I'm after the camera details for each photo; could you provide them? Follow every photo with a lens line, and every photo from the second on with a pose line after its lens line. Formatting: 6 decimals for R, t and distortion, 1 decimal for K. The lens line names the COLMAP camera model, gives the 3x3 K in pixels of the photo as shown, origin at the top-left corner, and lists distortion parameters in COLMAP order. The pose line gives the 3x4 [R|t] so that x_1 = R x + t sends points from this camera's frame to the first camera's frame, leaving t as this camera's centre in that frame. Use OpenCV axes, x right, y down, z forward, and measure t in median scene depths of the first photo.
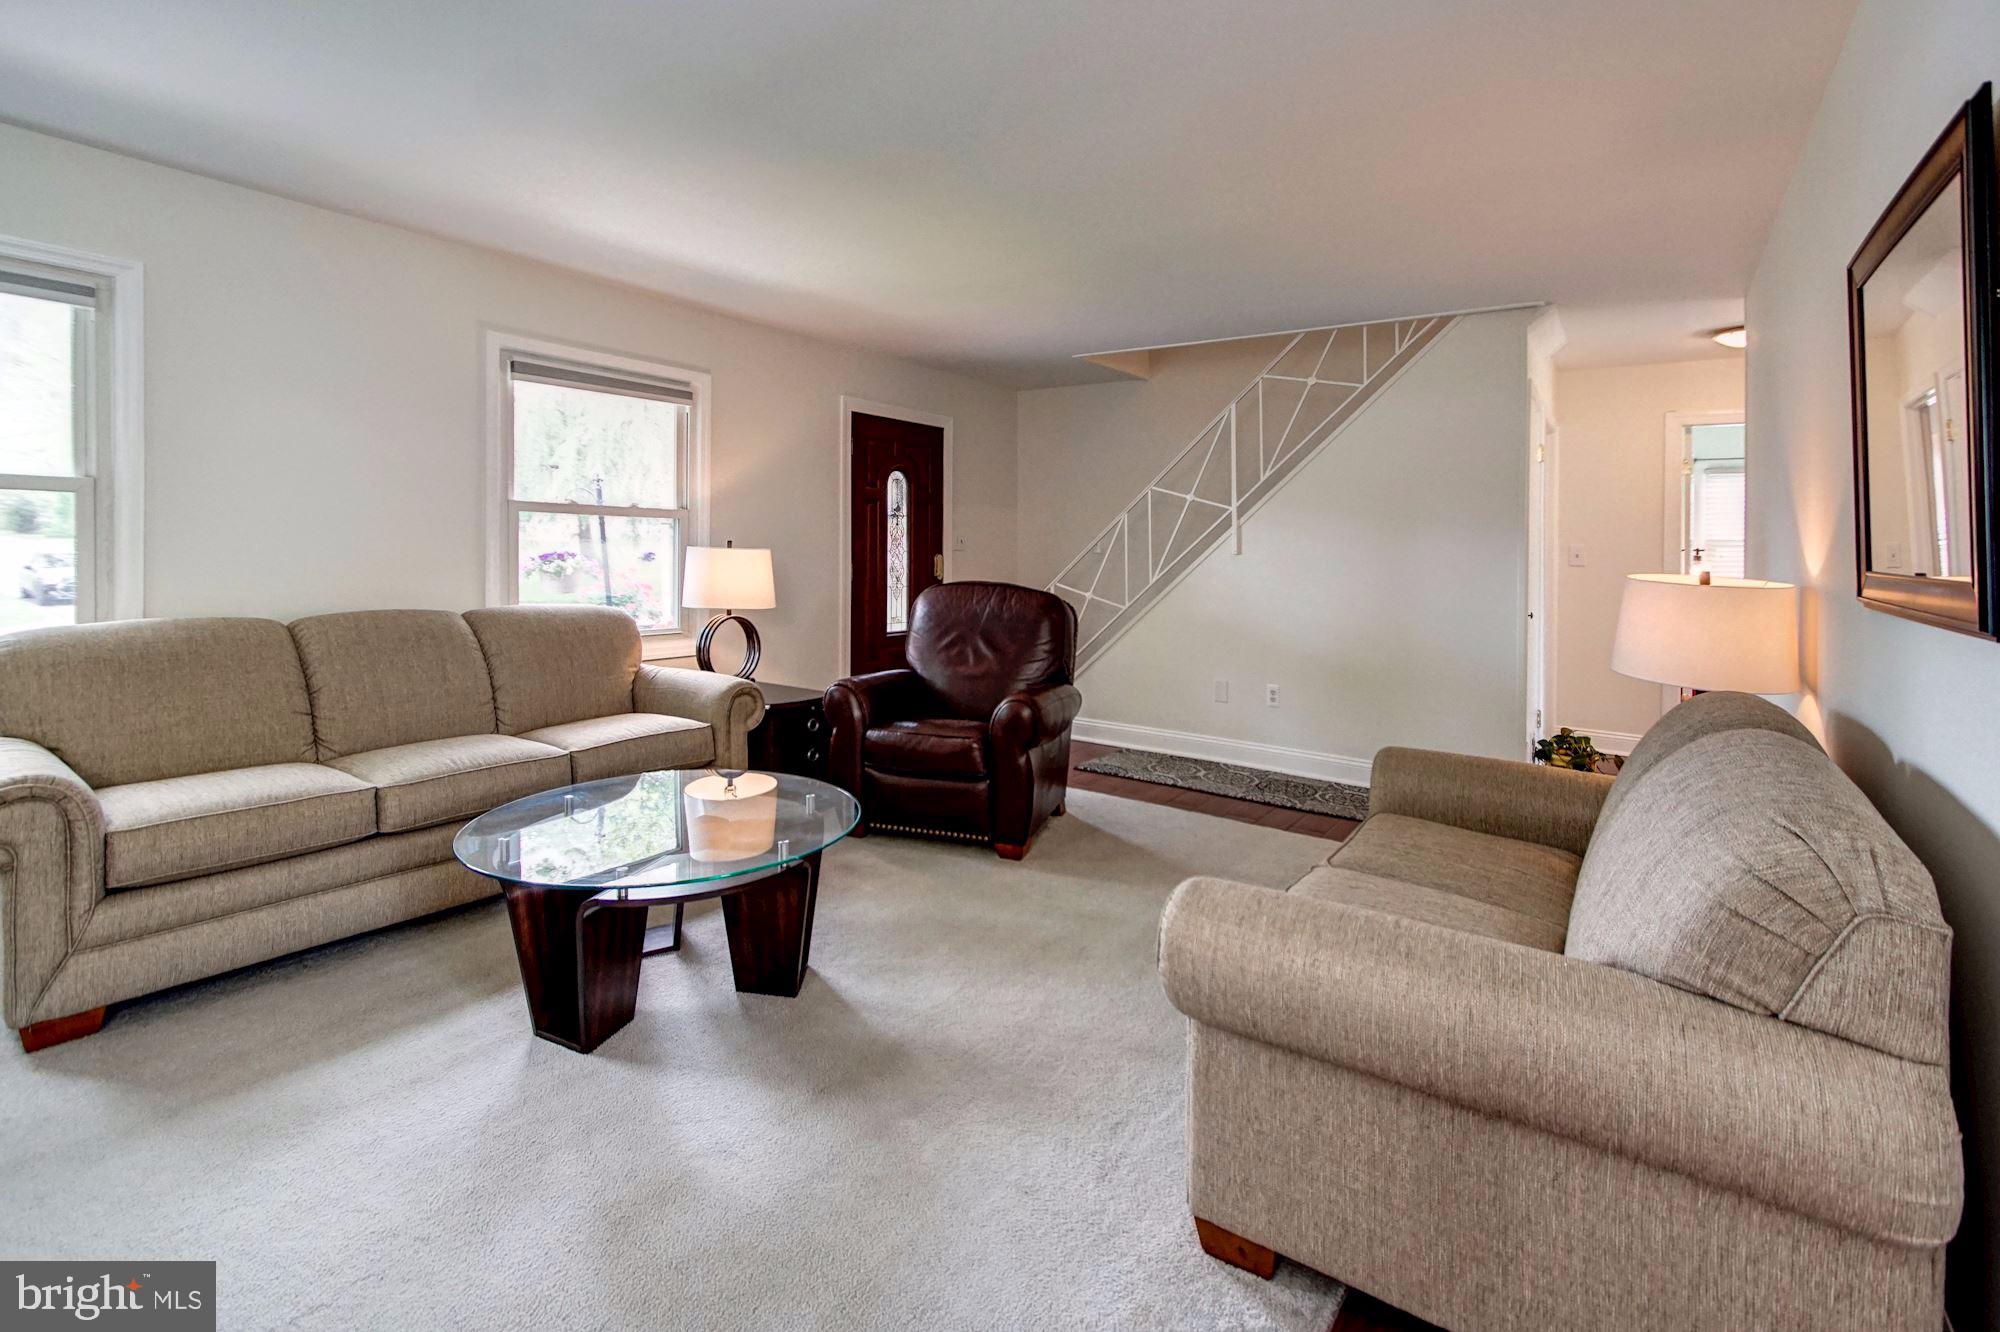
lens RADIAL K [[904.6, 0, 1019.2], [0, 904.6, 541.2], [0, 0, 1]] dist [-0.005621, 0.001526]
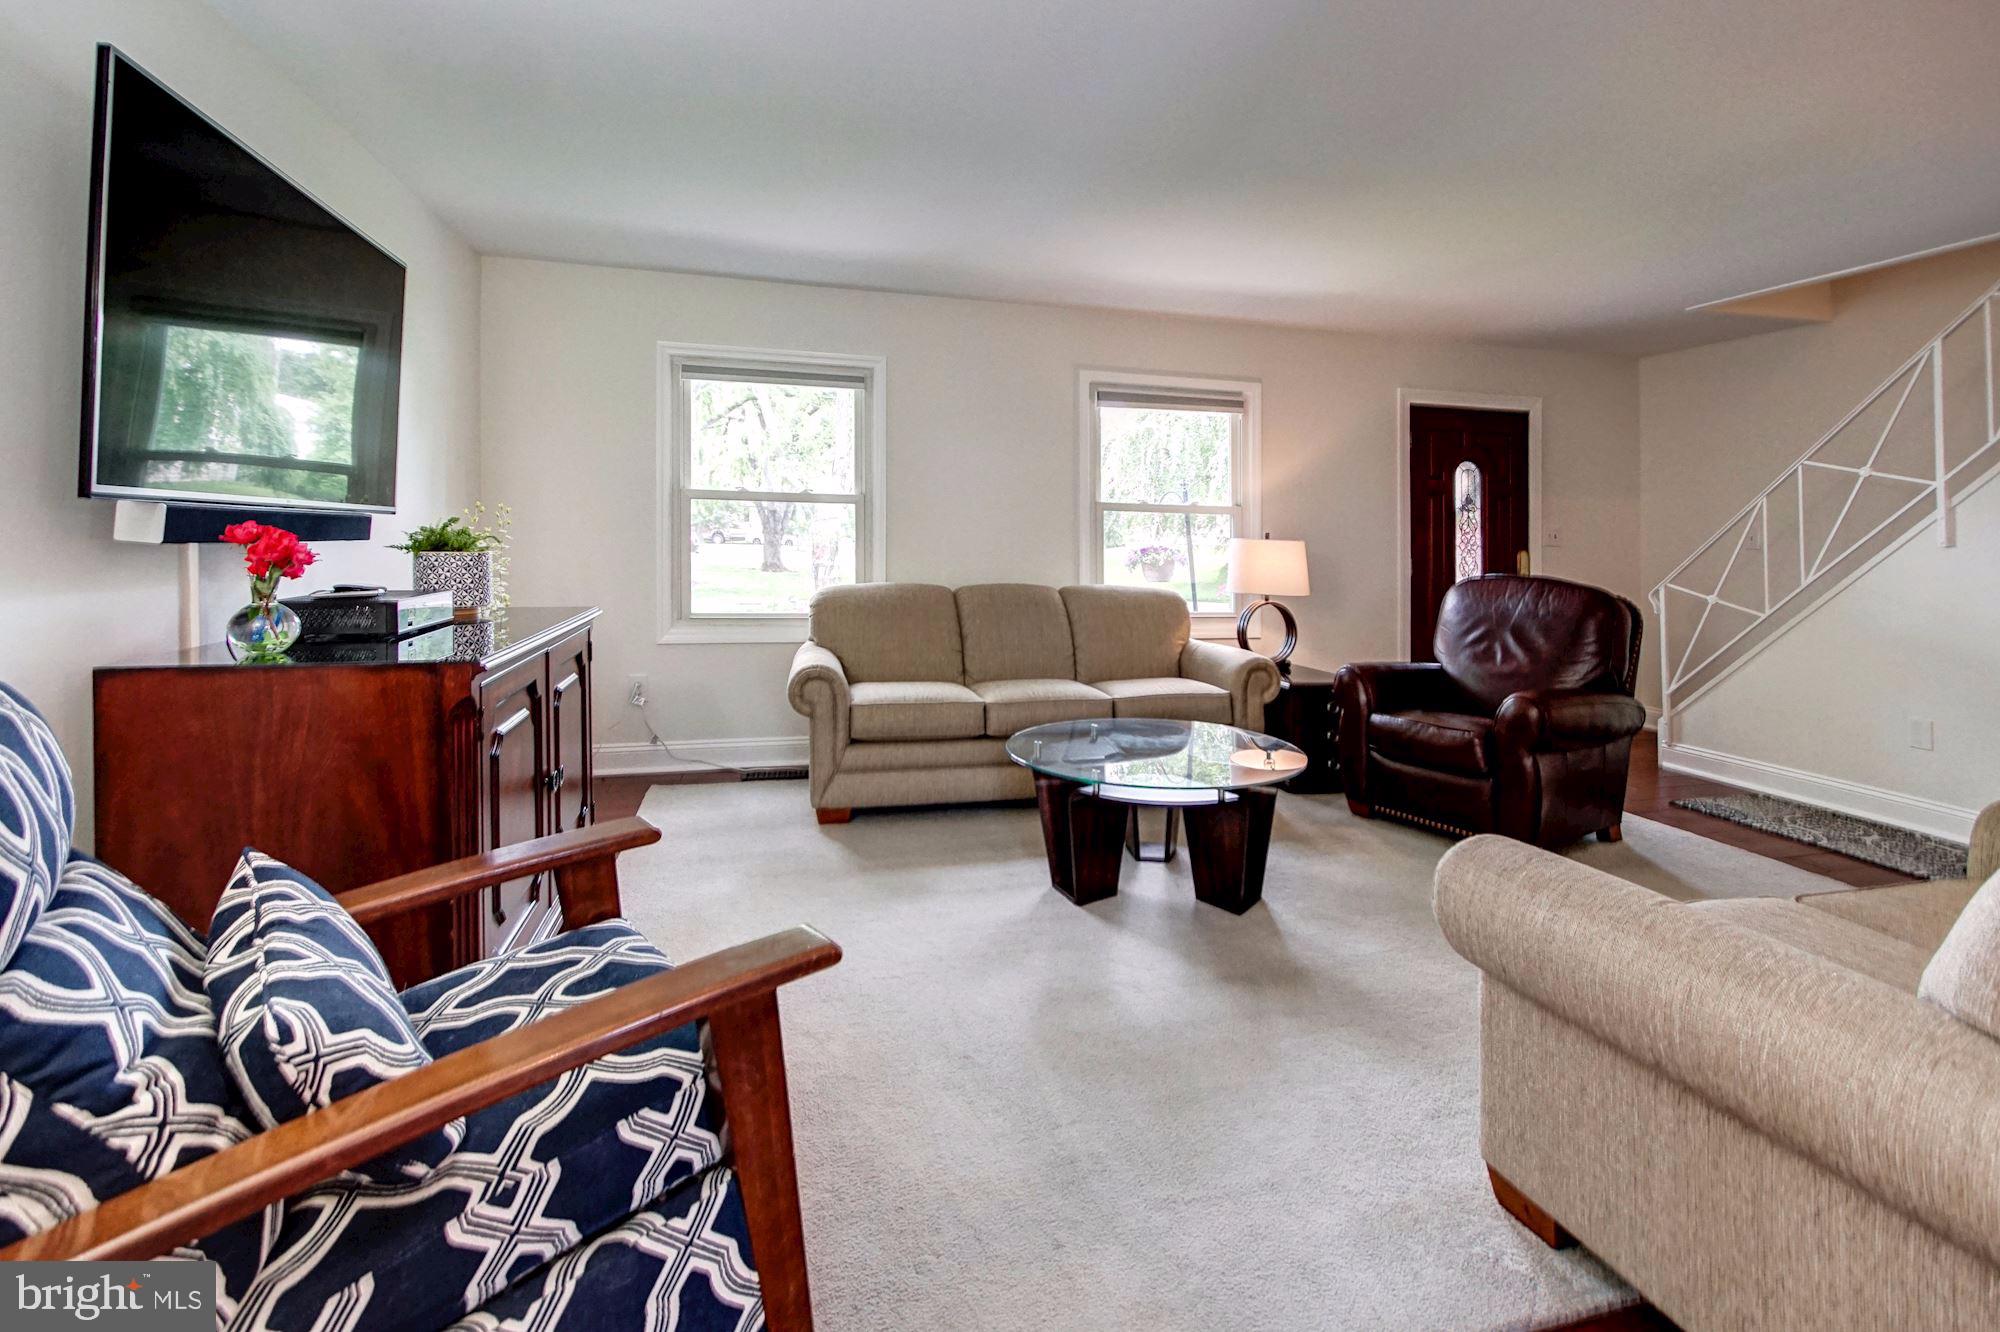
lens RADIAL K [[904.6, 0, 983.4], [0, 904.6, 545.8], [0, 0, 1]] dist [-0.005621, 0.001526]
pose [[0.750051, 0.000438, -0.661380, 0.234508], [-0.000754, 1.000000, -0.000194, 0.023455], [0.661380, 0.000644, 0.750051, -0.081003]]
